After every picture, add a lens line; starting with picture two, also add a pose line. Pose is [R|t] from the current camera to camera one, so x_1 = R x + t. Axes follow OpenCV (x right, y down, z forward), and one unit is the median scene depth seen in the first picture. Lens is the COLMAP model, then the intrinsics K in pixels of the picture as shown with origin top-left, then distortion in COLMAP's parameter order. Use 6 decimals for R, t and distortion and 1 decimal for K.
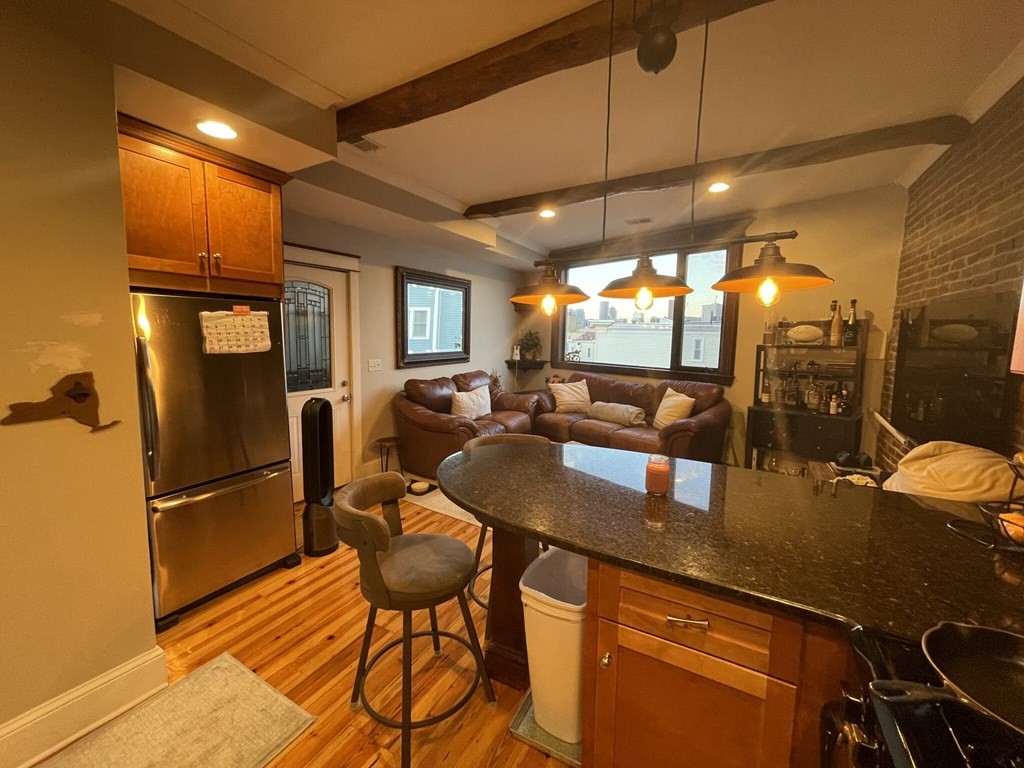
lens RADIAL K [[415.4, 0, 504.7], [0, 415.4, 377.3], [0, 0, 1]] dist [-0.000248, -0.000555]
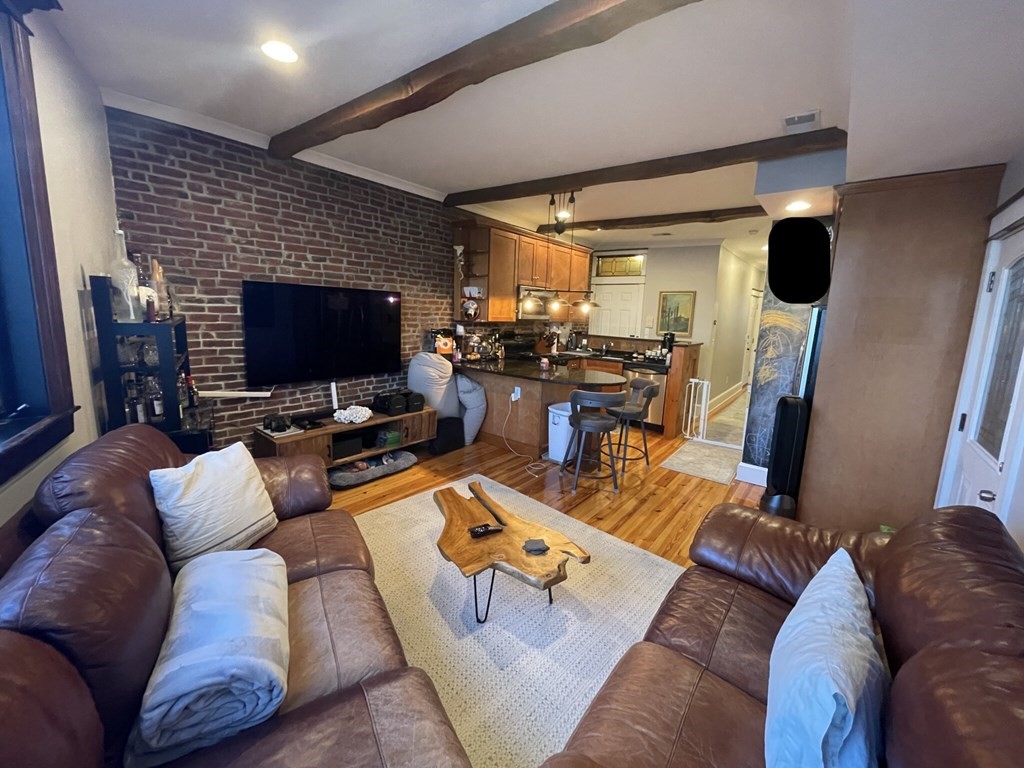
lens RADIAL K [[415.4, 0, 509.3], [0, 415.4, 379.1], [0, 0, 1]] dist [-0.000248, -0.000555]
pose [[-0.988389, -0.080763, 0.128707, 0.076145], [-0.043129, 0.961324, 0.272022, -0.157787], [-0.145698, 0.263312, -0.953645, 1.305823]]
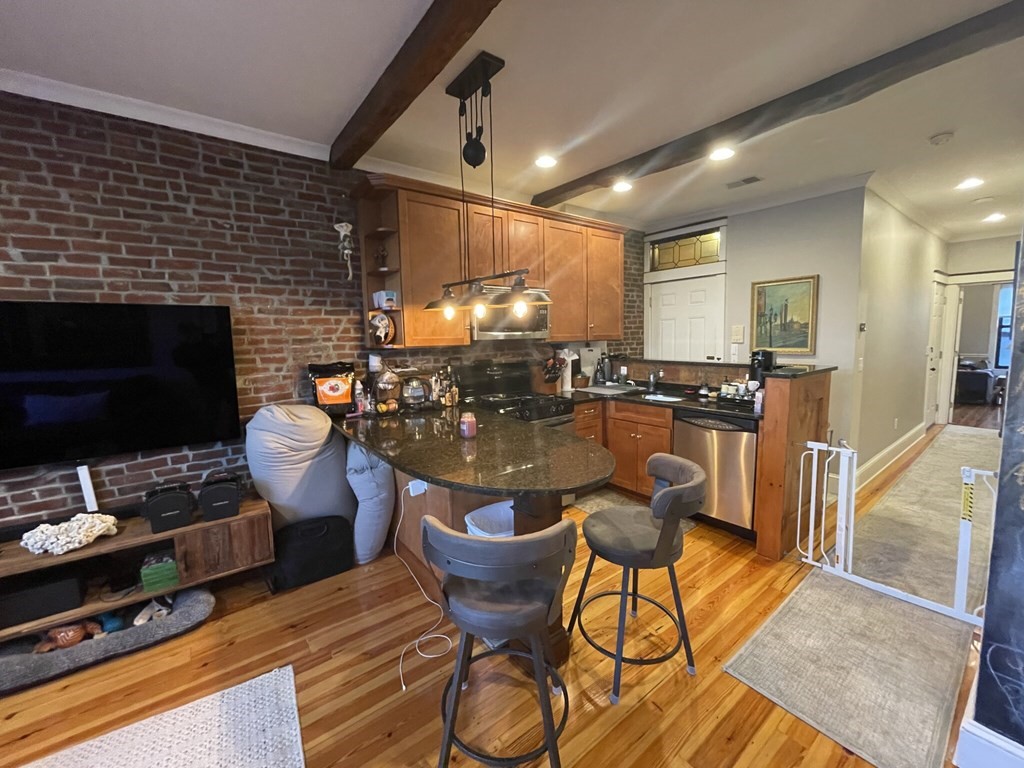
lens RADIAL K [[415.4, 0, 508.1], [0, 415.4, 378.5], [0, 0, 1]] dist [-0.000248, -0.000555]
pose [[-0.922137, -0.042192, 0.384556, -0.114580], [0.043615, 0.976359, 0.211707, -0.086552], [-0.384397, 0.211996, -0.898497, 0.762298]]
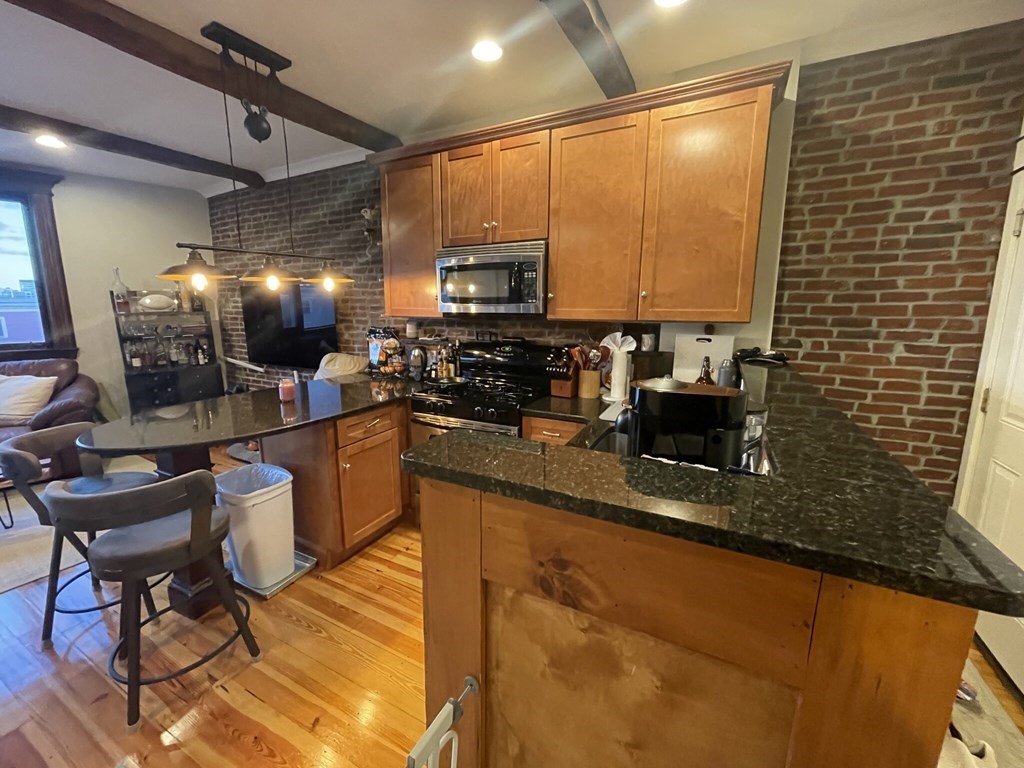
lens RADIAL K [[415.4, 0, 512.4], [0, 415.4, 377.8], [0, 0, 1]] dist [-0.000248, -0.000555]
pose [[-0.040632, -0.184502, 0.981992, -0.428681], [0.103158, 0.976777, 0.187791, -0.011803], [-0.993835, 0.108931, -0.020656, 0.046309]]
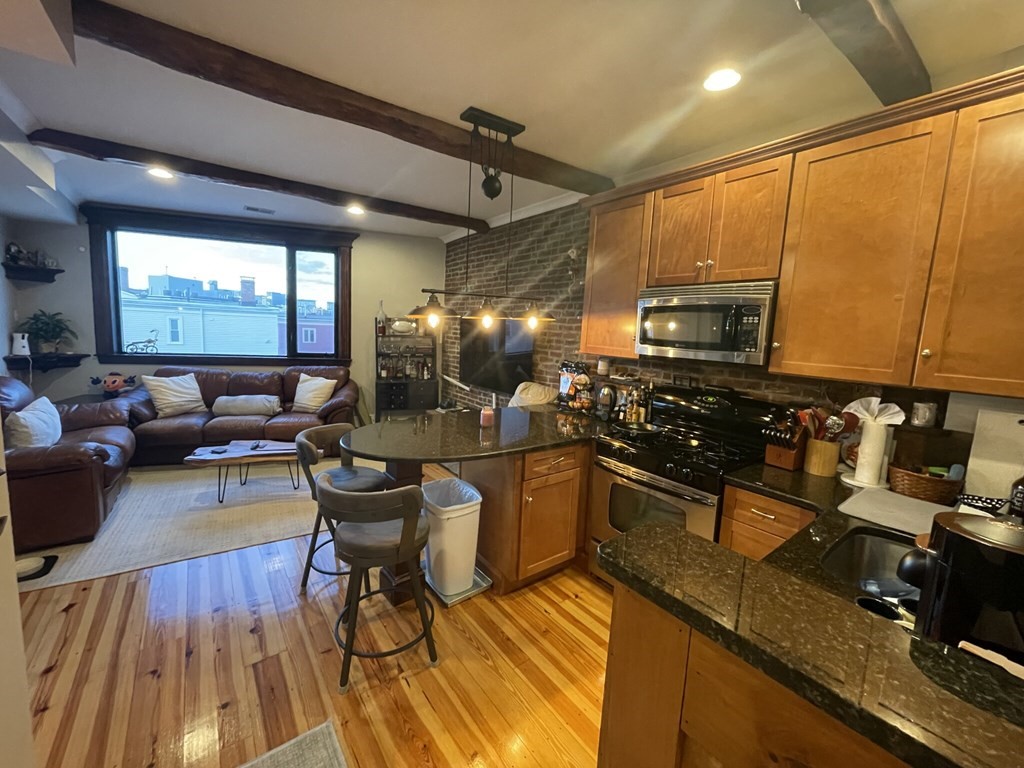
lens RADIAL K [[415.4, 0, 510.7], [0, 415.4, 378.3], [0, 0, 1]] dist [-0.000248, -0.000555]
pose [[0.395450, -0.106803, 0.912257, -0.410563], [0.057836, 0.994141, 0.091318, -0.032328], [-0.916665, 0.016650, 0.399310, 0.059106]]
